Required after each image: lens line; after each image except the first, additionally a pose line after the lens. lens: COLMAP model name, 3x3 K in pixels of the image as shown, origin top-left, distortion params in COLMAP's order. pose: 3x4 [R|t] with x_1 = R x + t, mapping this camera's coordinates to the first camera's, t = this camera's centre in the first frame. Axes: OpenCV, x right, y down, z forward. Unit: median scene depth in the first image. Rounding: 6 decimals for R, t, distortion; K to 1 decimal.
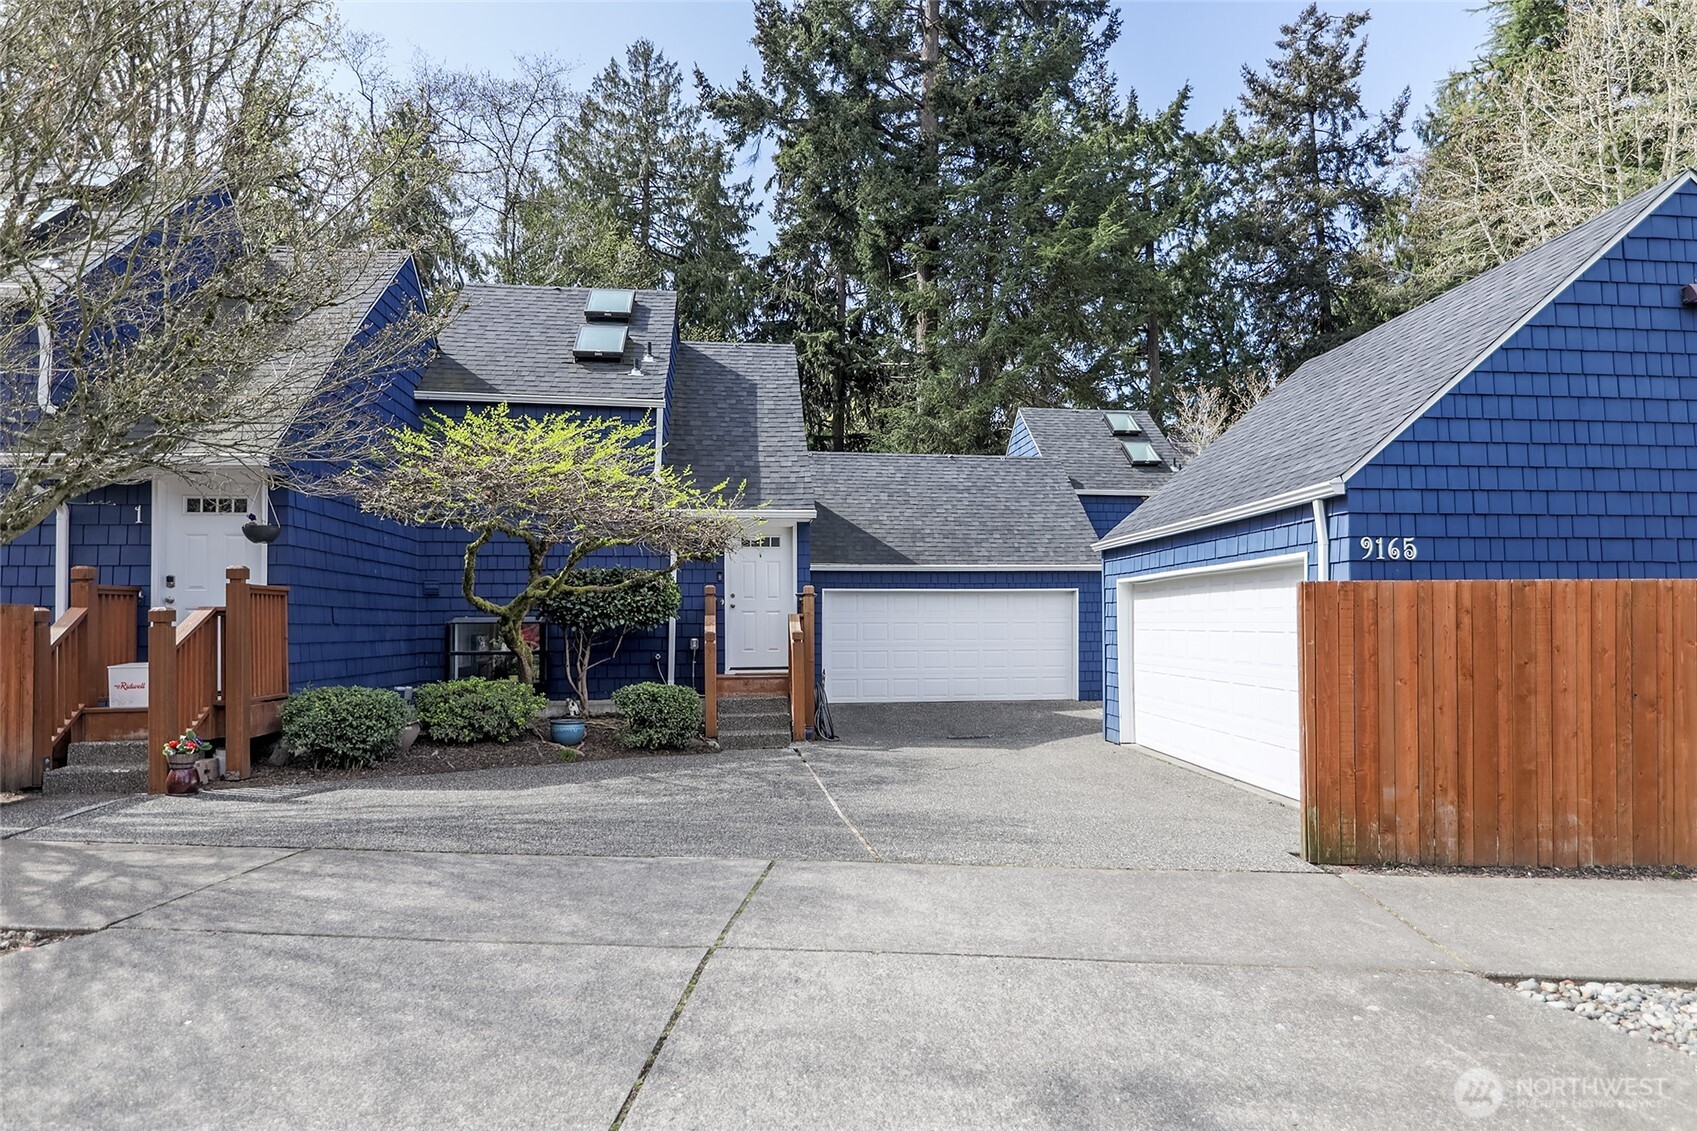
lens RADIAL K [[934.0, 0, 858.7], [0, 934.0, 610.6], [0, 0, 1]] dist [0.005893, 0.000204]
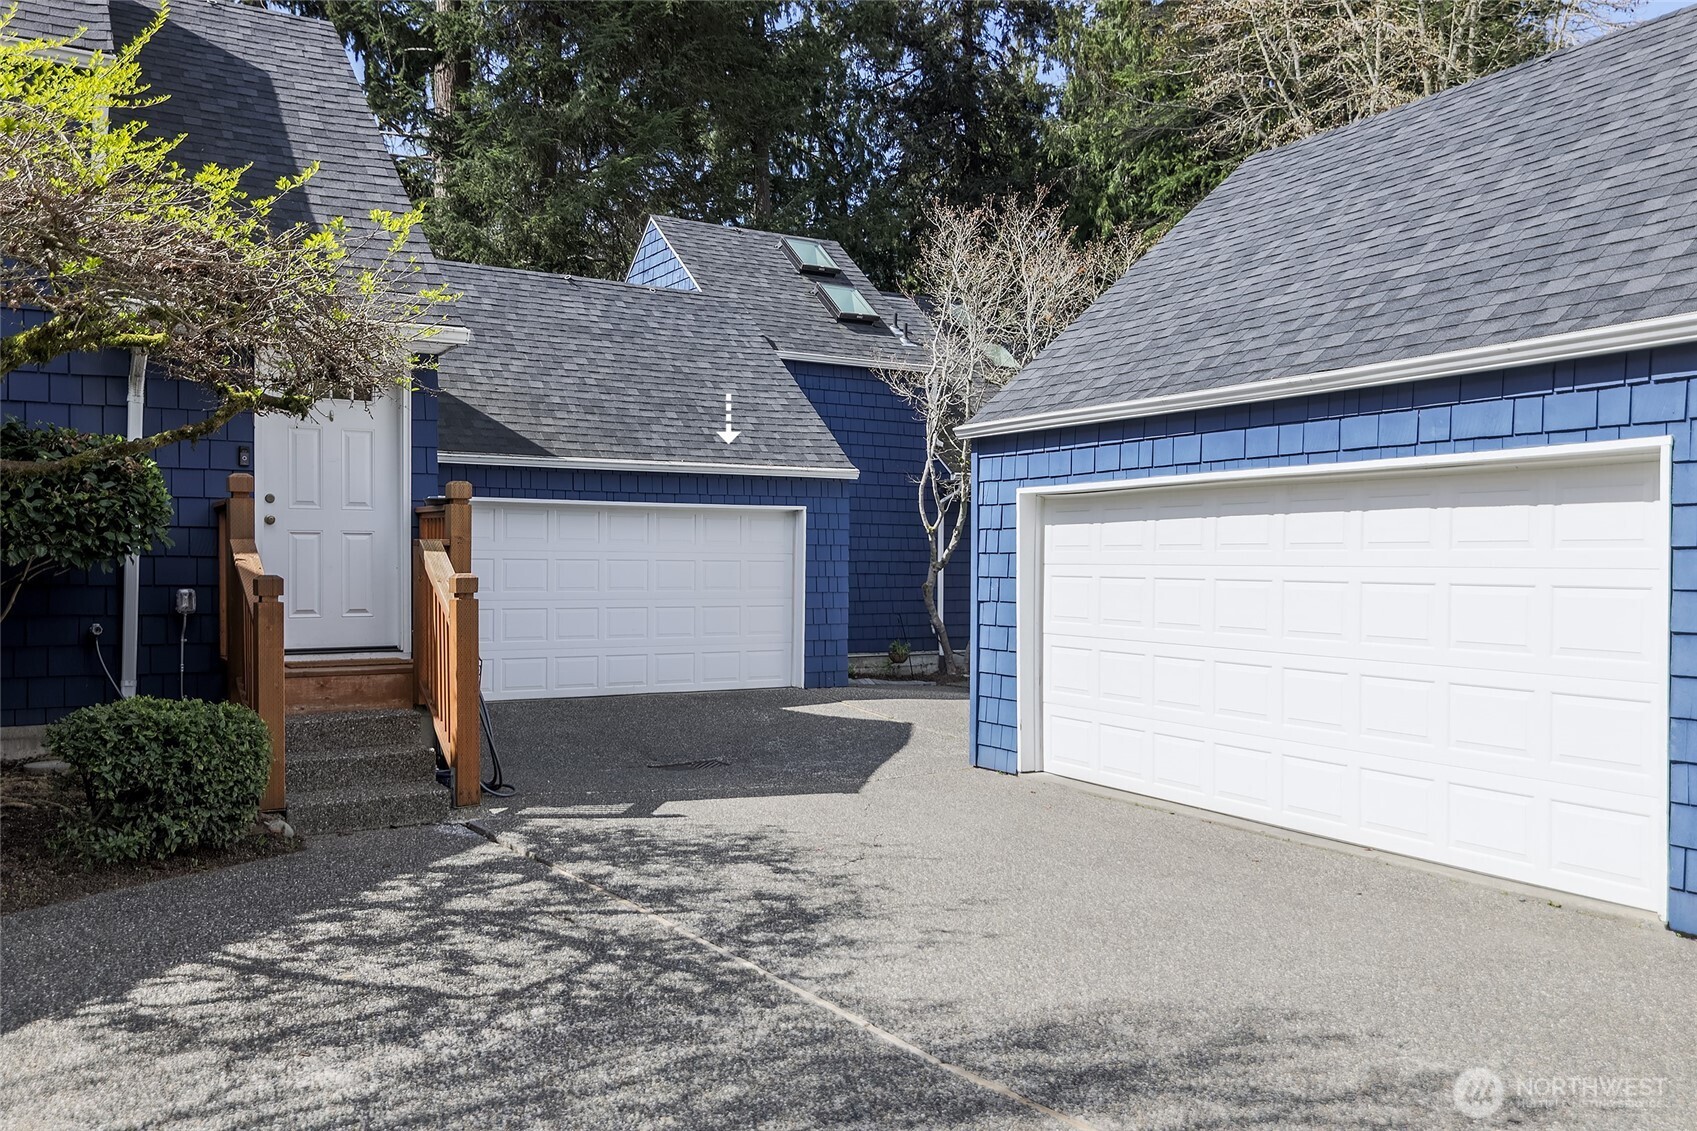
lens RADIAL K [[1369.7, 0, 847.7], [0, 1369.7, 574.2], [0, 0, 1]] dist [0.026383, 0.002107]
pose [[0.925563, 0.007798, 0.378514, -0.126934], [-0.016733, 0.999653, 0.020321, 0.003395], [-0.378225, -0.025142, 0.925372, 0.239339]]
